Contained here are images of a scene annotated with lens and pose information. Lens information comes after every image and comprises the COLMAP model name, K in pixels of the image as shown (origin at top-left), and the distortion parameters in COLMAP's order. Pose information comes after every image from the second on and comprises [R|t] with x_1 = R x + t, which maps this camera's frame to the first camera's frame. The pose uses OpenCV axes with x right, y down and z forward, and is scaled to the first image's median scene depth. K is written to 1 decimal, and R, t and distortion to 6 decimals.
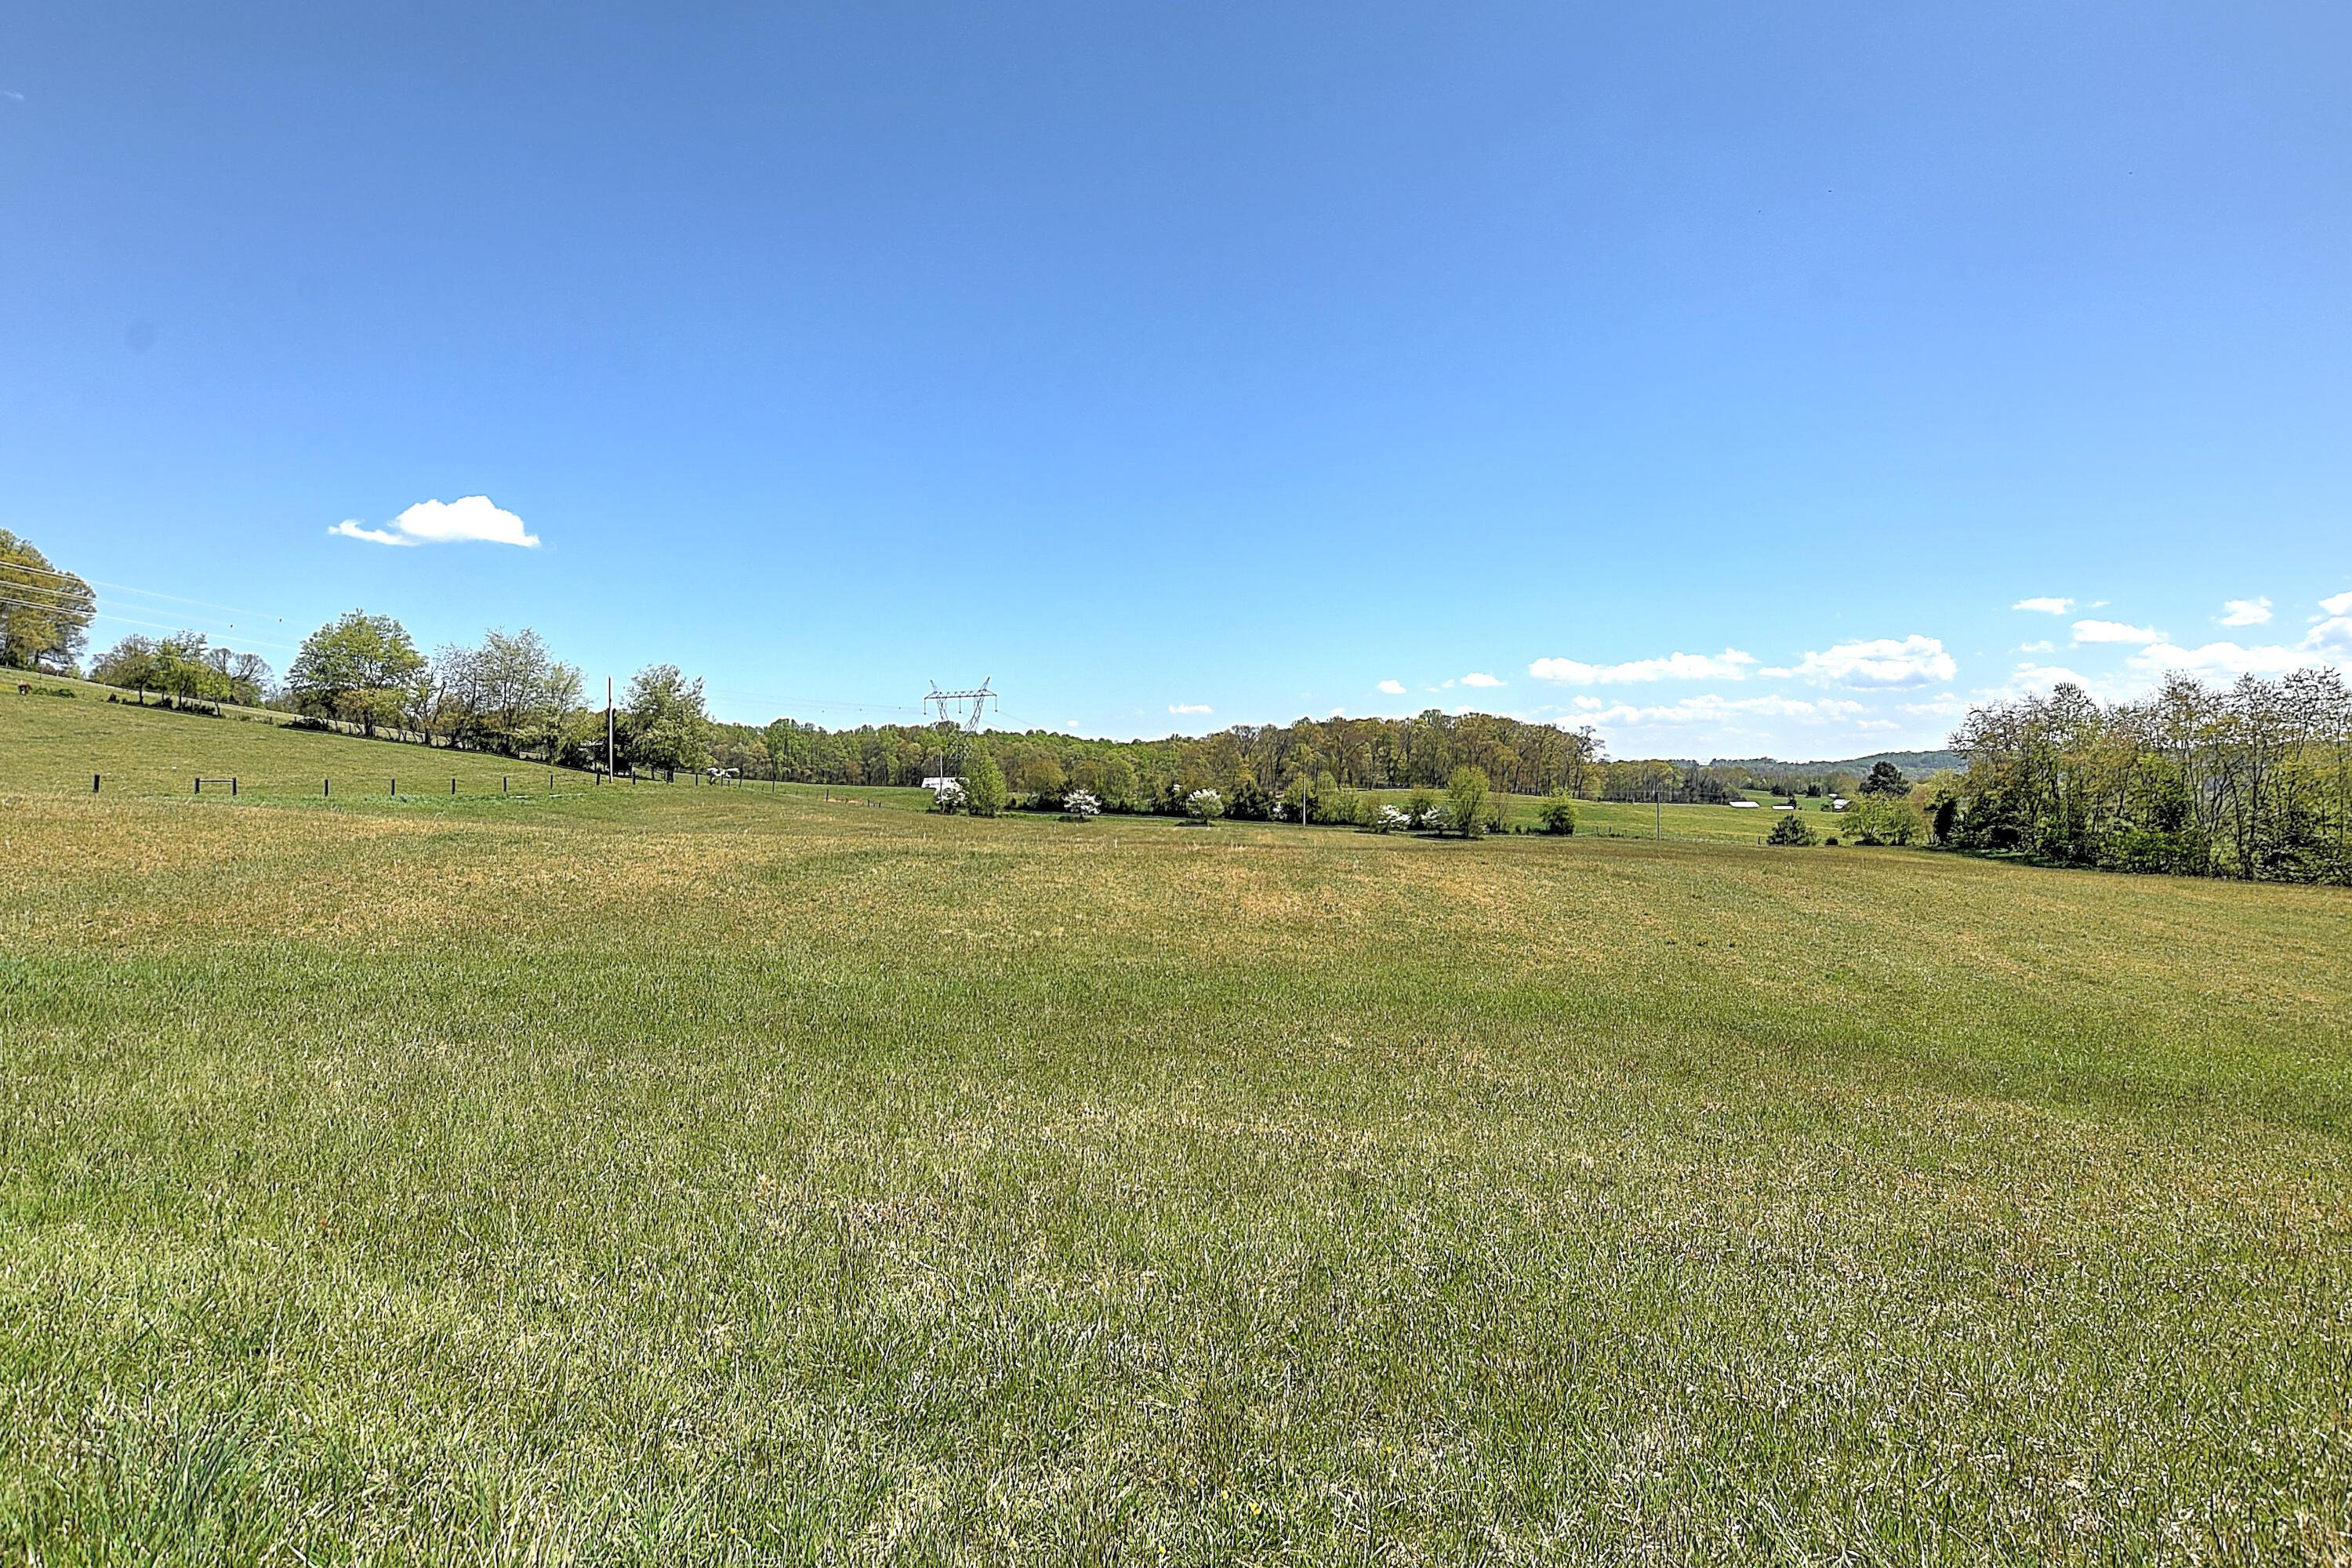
lens RADIAL K [[1097.4, 0, 1120.7], [0, 1097.4, 785.6], [0, 0, 1]] dist [-0.009153, 0.000389]
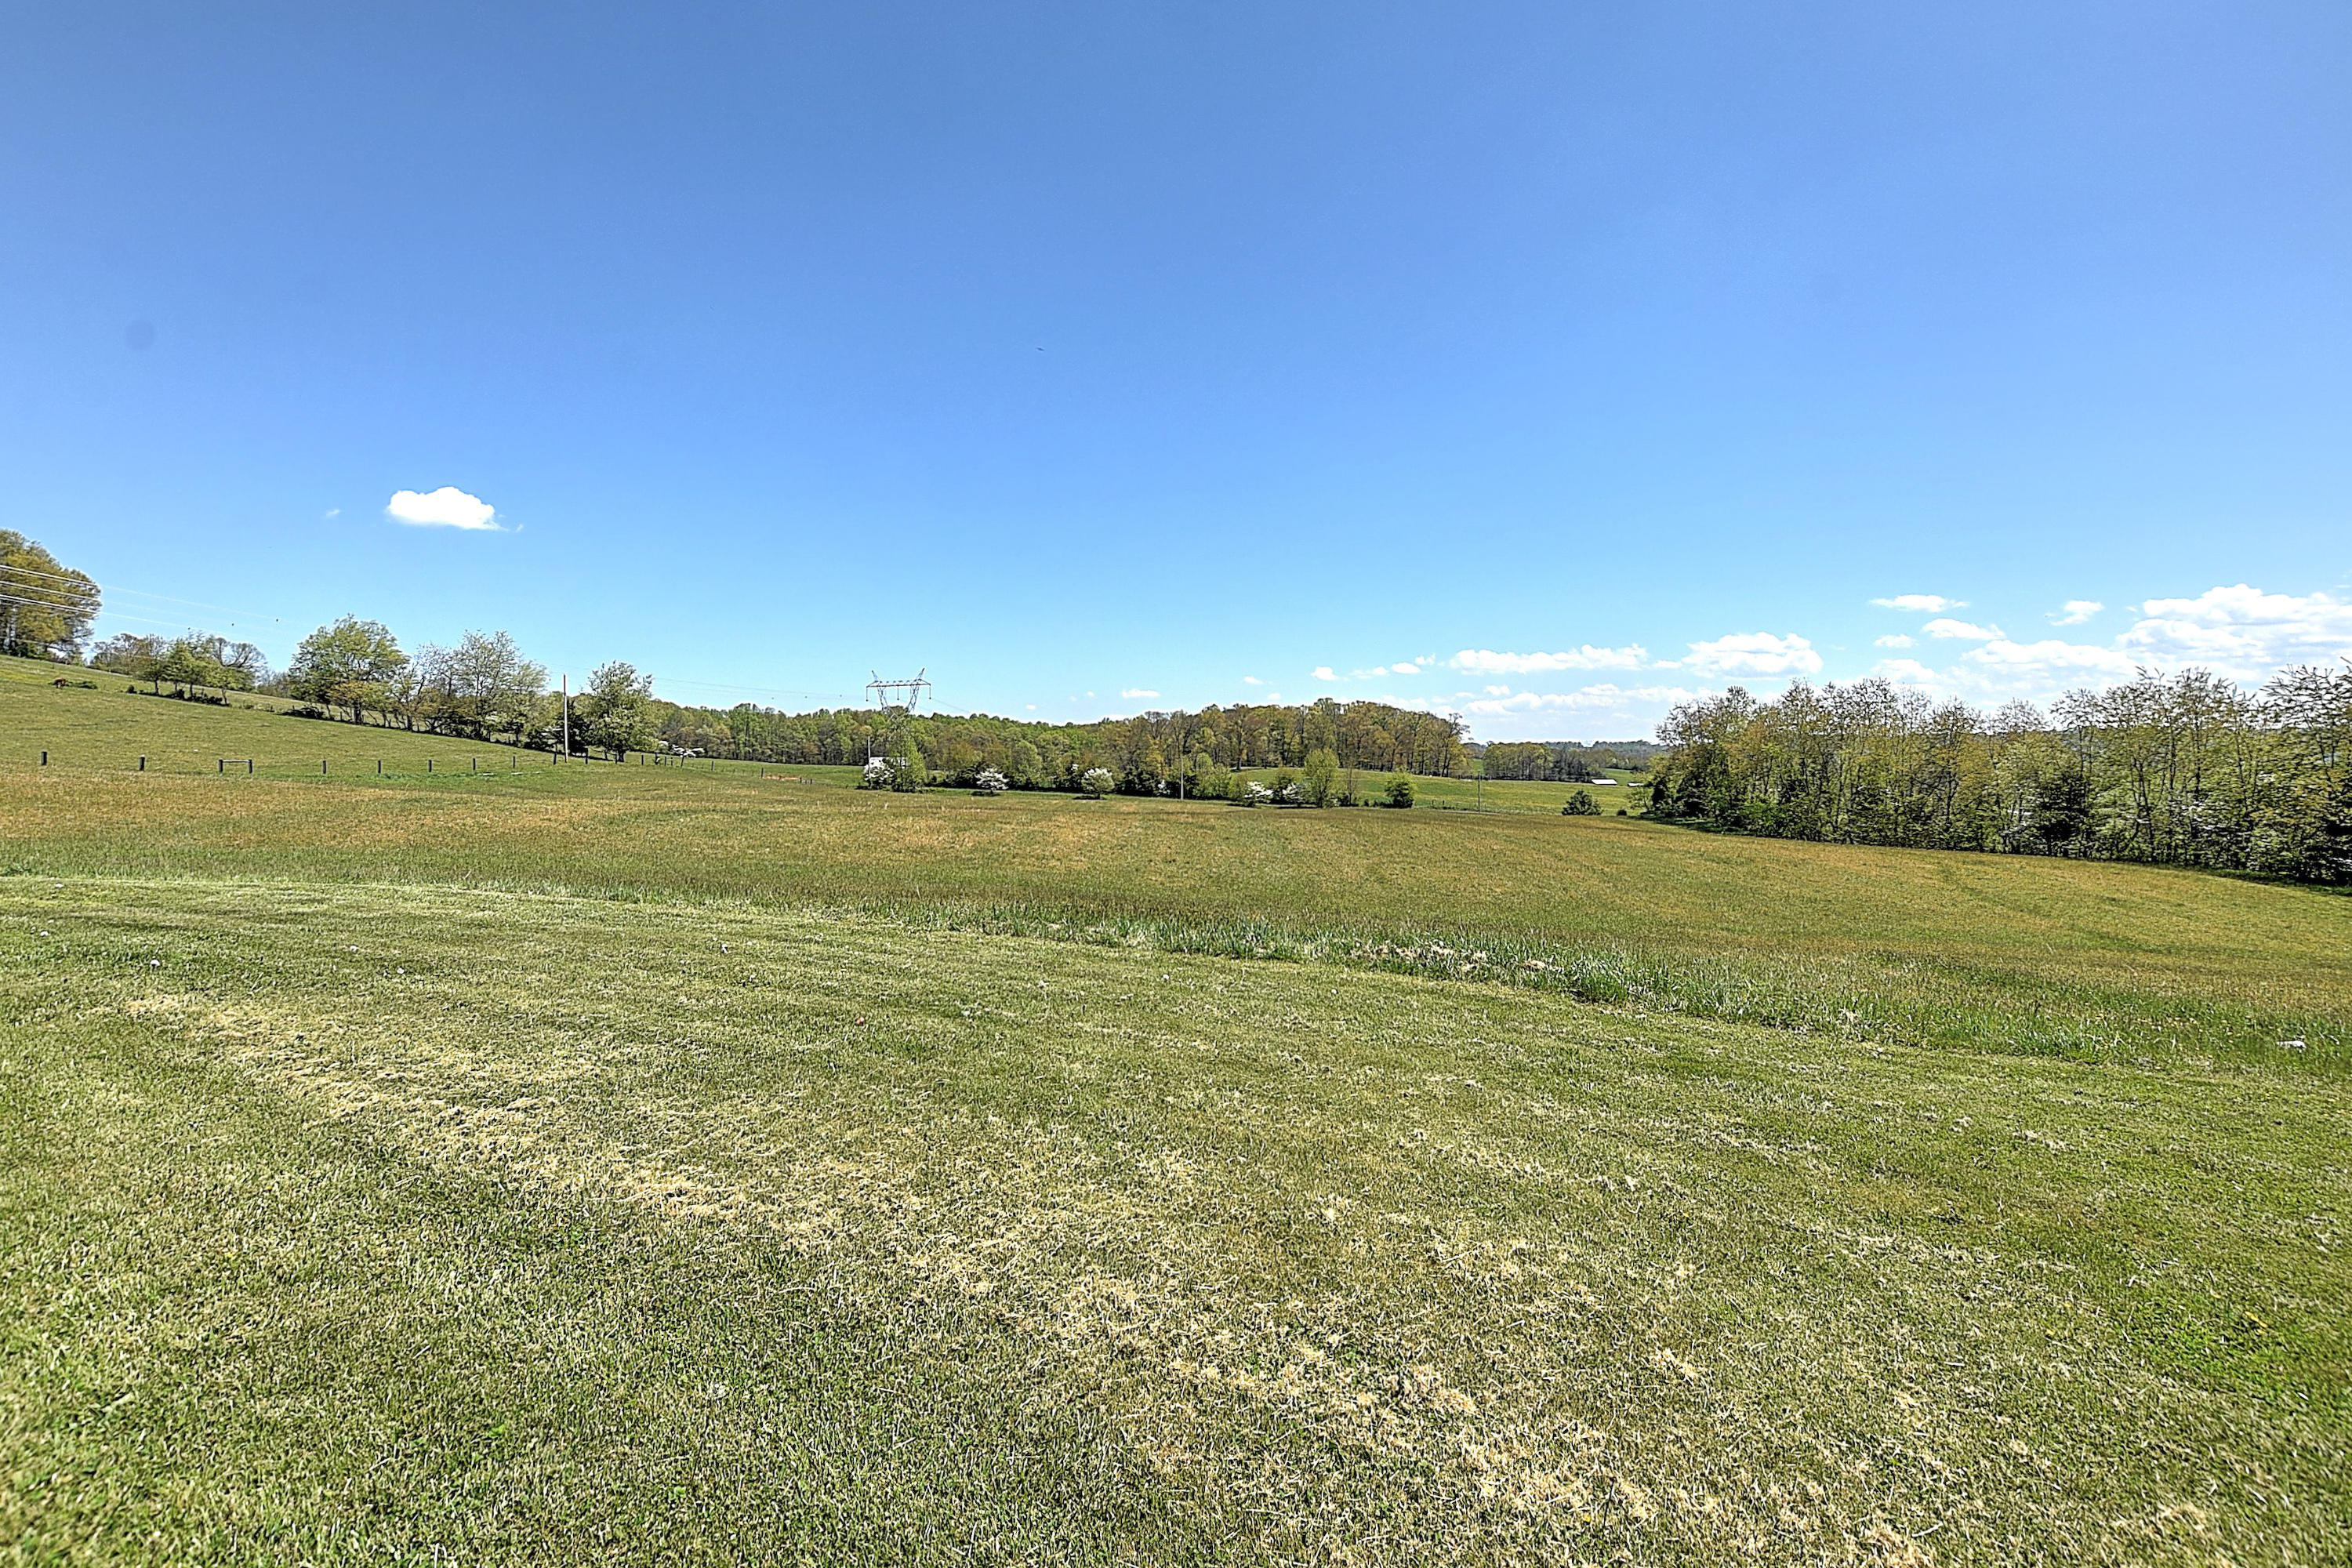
lens RADIAL K [[1062.3, 0, 1165.4], [0, 1062.3, 774.9], [0, 0, 1]] dist [-0.014136, 0.002977]
pose [[0.998619, 0.001434, 0.052526, 0.087680], [-0.001996, 0.999941, 0.010652, -0.001847], [-0.052507, -0.010743, 0.998563, -0.131130]]
